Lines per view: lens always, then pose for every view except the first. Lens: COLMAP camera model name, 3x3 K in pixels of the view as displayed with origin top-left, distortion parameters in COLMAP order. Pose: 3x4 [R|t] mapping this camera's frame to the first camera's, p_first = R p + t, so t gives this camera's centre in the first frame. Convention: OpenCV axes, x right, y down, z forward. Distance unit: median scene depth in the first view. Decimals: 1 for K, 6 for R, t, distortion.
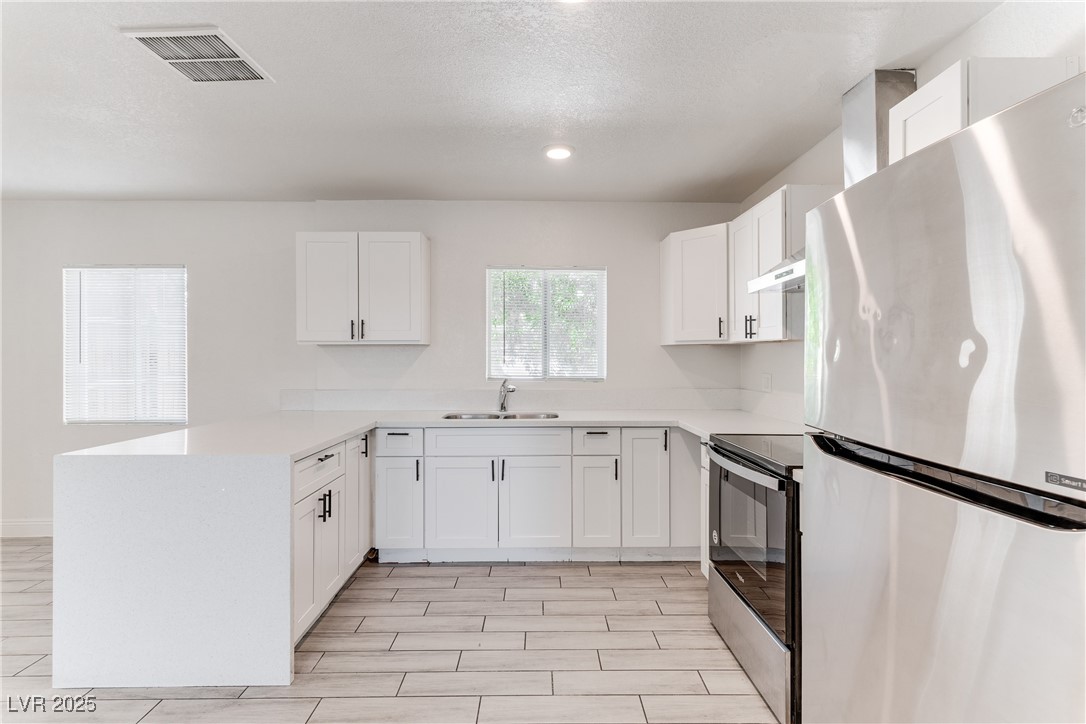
lens RADIAL K [[514.8, 0, 541.5], [0, 514.8, 352.6], [0, 0, 1]] dist [0.010648, -0.000431]
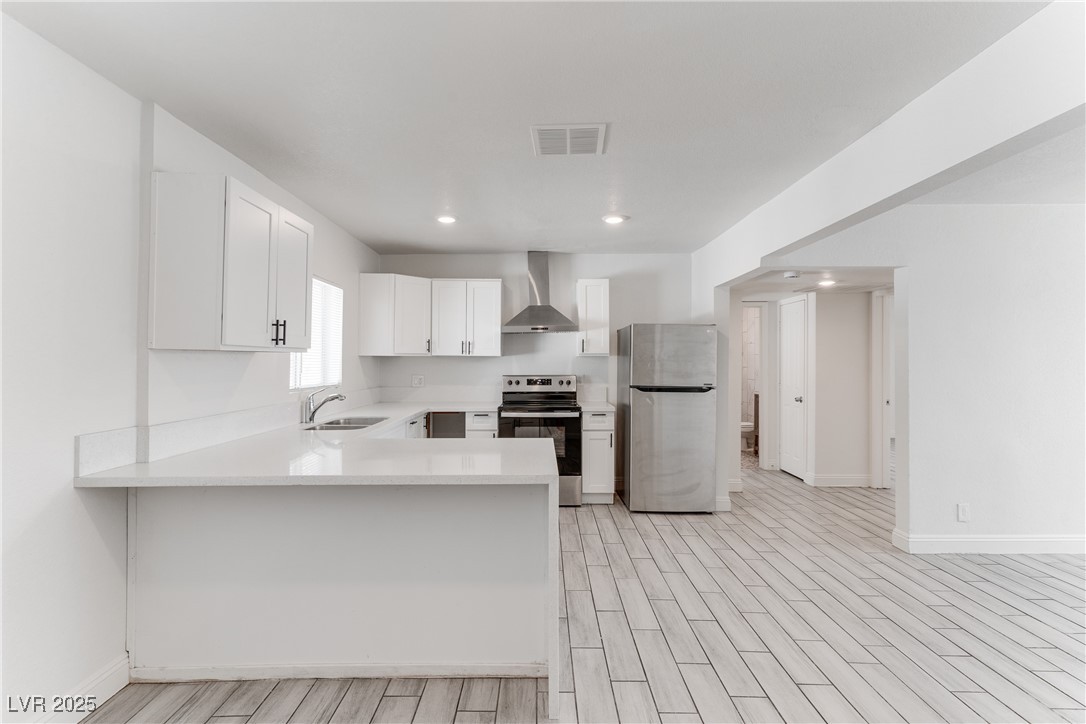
lens RADIAL K [[514.8, 0, 537.7], [0, 514.8, 355.4], [0, 0, 1]] dist [0.010648, -0.000431]
pose [[0.016914, 0.008565, 0.999820, -1.221300], [-0.007896, 0.999933, -0.008433, -0.009180], [-0.999826, -0.007752, 0.016980, 0.638172]]
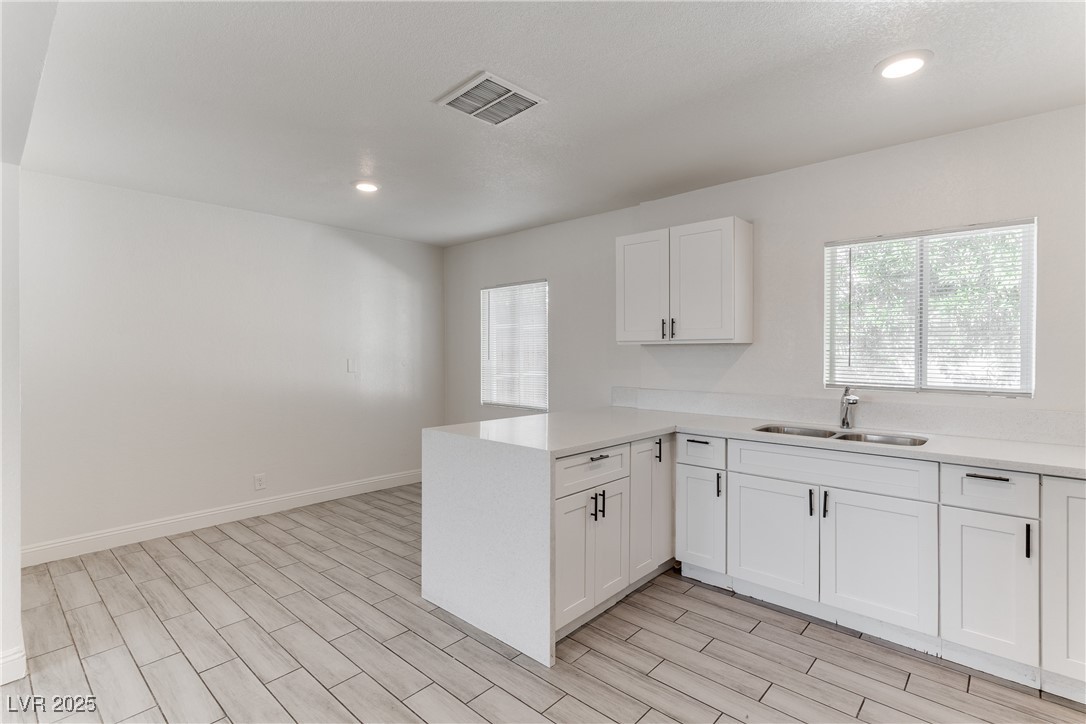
lens RADIAL K [[514.8, 0, 545.2], [0, 514.8, 353.8], [0, 0, 1]] dist [0.010648, -0.000431]
pose [[0.731771, 0.003117, -0.681544, 0.145303], [0.003249, 0.999962, 0.008061, -0.006752], [0.681543, -0.008113, 0.731733, 0.143070]]
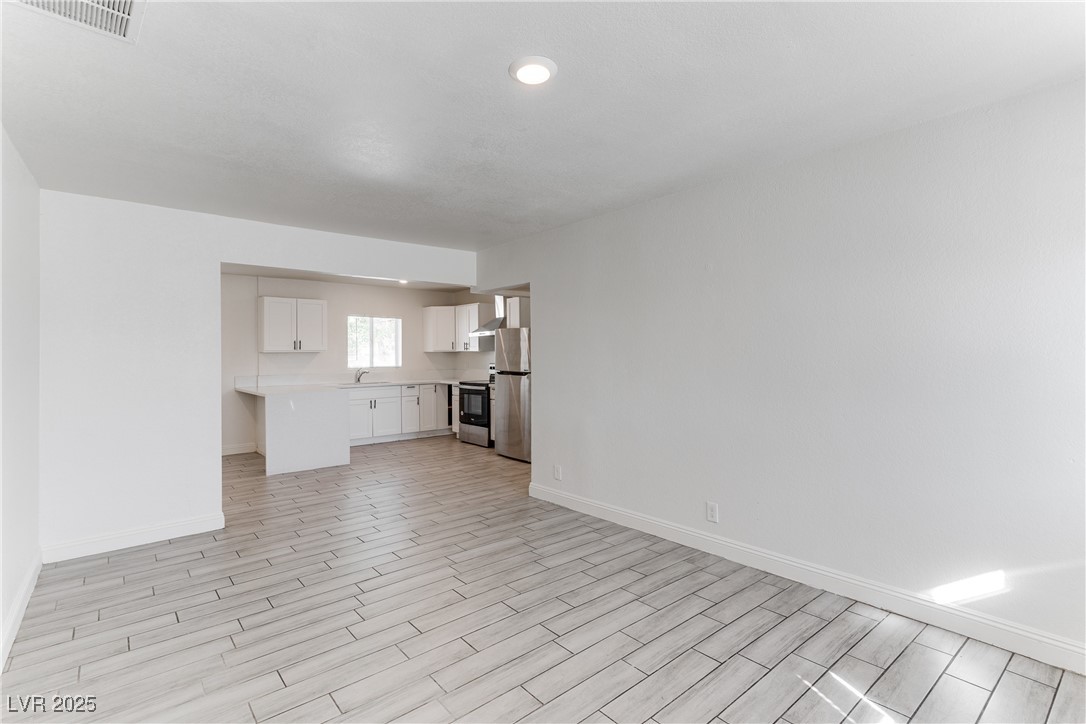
lens RADIAL K [[514.8, 0, 545.8], [0, 514.8, 354.4], [0, 0, 1]] dist [0.010648, -0.000431]
pose [[0.767938, -0.006461, 0.640492, -1.005371], [0.002879, 0.999974, 0.006636, -0.019925], [-0.640518, -0.003252, 0.767936, -1.371998]]
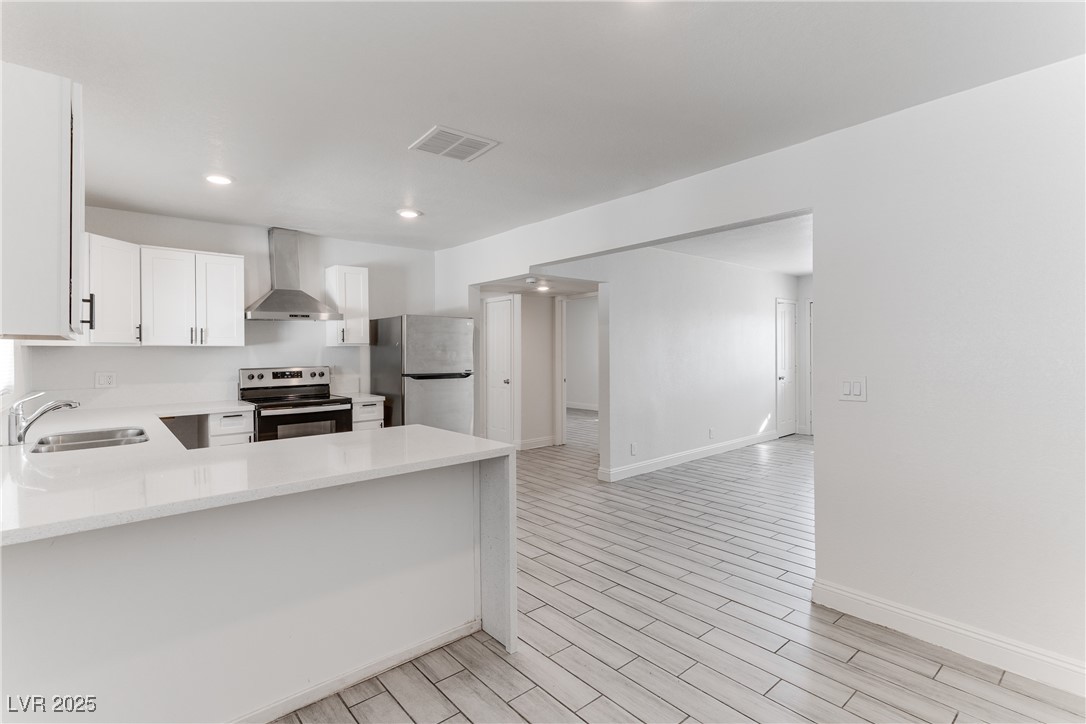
lens RADIAL K [[514.8, 0, 543.4], [0, 514.8, 354.3], [0, 0, 1]] dist [0.010648, -0.000431]
pose [[-0.637982, -0.002406, 0.770048, -1.184874], [0.001470, 0.999989, 0.004342, -0.002666], [-0.770050, 0.003902, -0.637972, 1.041069]]
